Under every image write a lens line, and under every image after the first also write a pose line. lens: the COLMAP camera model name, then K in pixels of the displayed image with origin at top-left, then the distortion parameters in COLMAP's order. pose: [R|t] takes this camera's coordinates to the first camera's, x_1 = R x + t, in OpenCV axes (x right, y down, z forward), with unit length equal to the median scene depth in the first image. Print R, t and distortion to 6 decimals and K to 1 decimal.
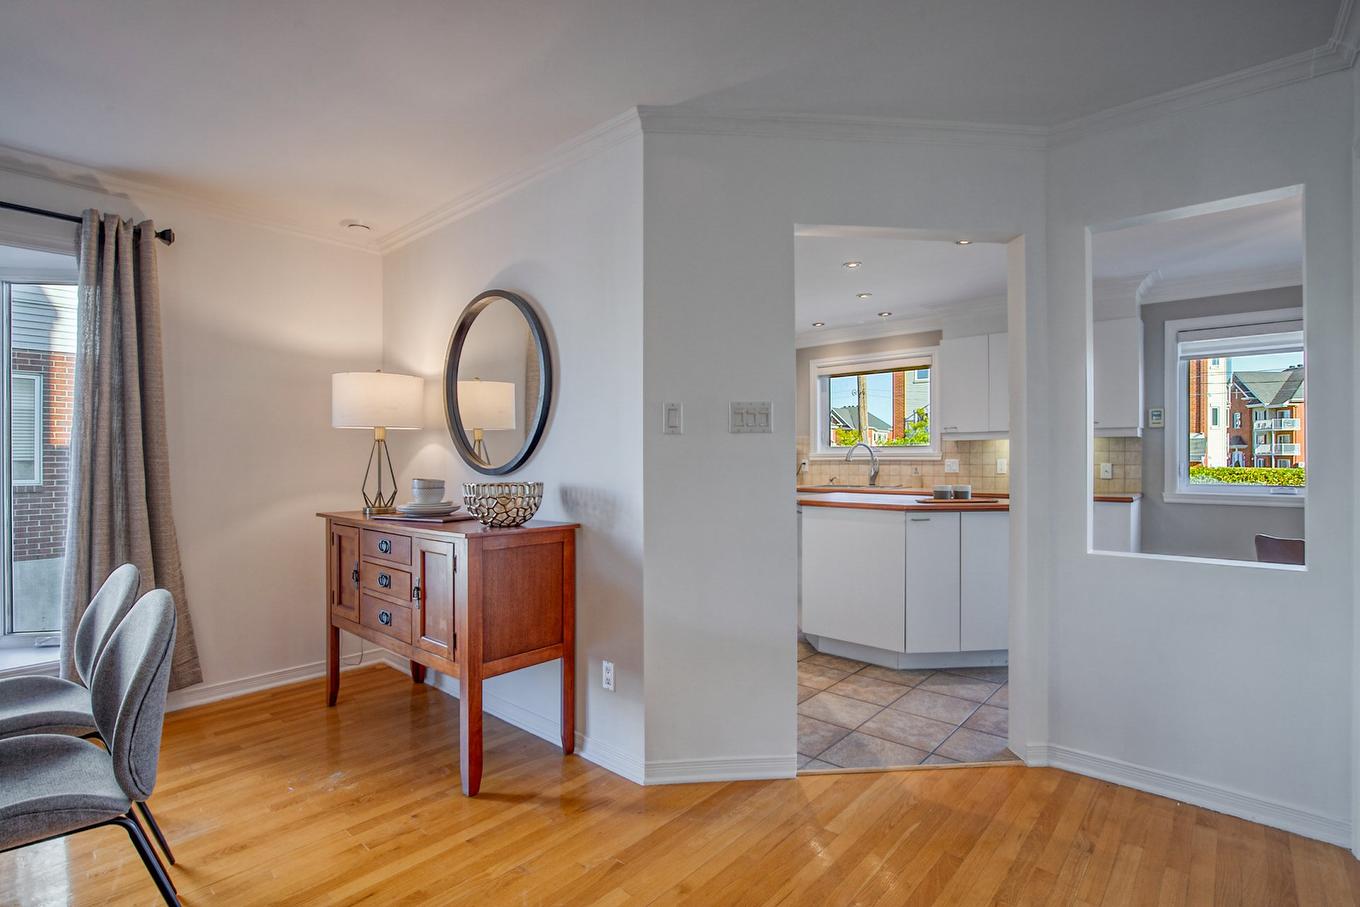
lens RADIAL K [[640.4, 0, 711.5], [0, 640.4, 456.9], [0, 0, 1]] dist [-0.008327, -0.001078]
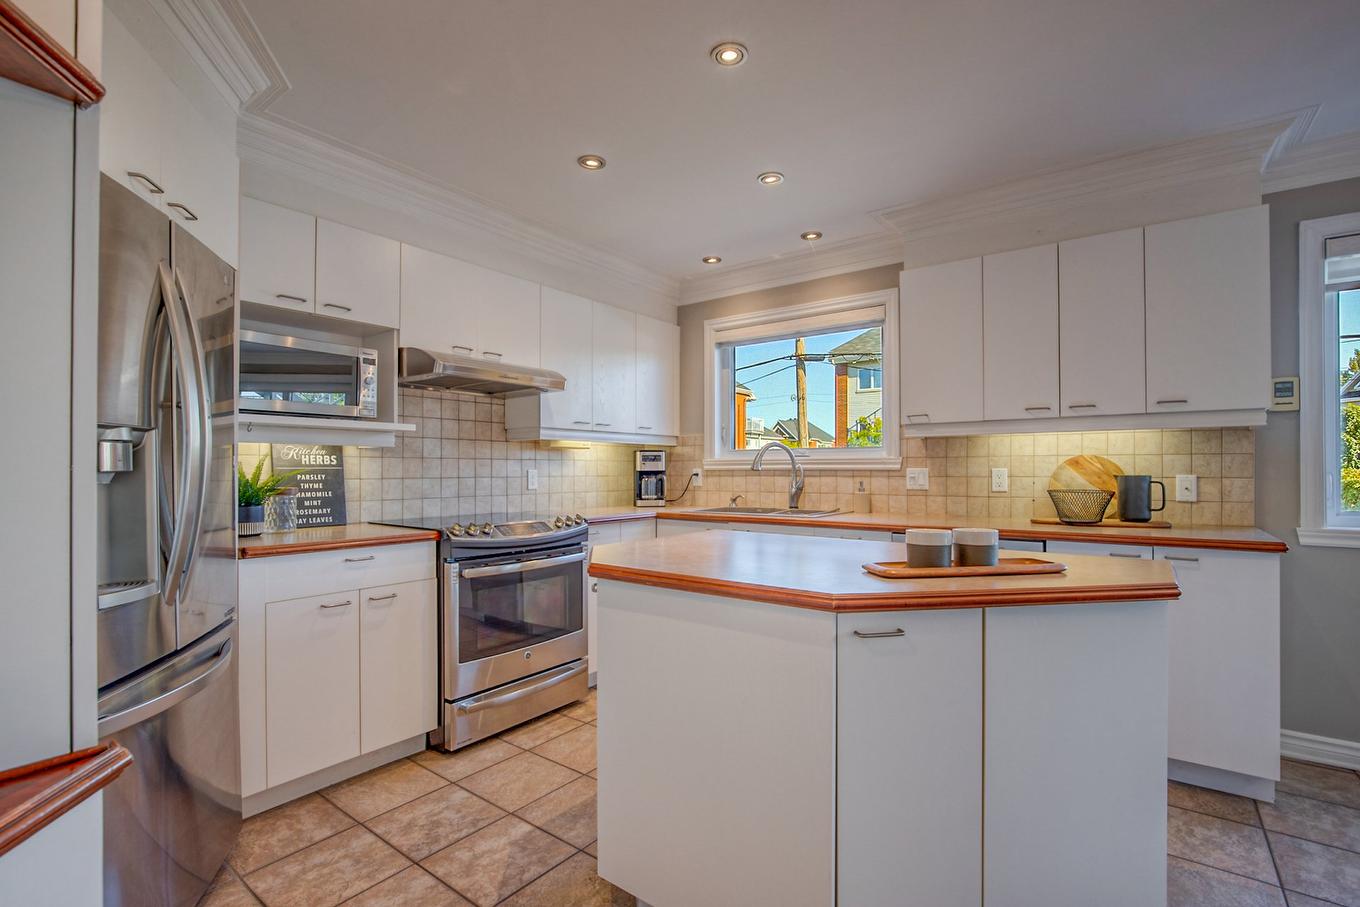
lens RADIAL K [[640.4, 0, 684.7], [0, 640.4, 462.7], [0, 0, 1]] dist [-0.008327, -0.001078]
pose [[0.999023, 0.002319, 0.044131, 0.113735], [-0.001980, 0.999968, -0.007735, 0.003516], [-0.044147, 0.007640, 0.998996, 0.362488]]
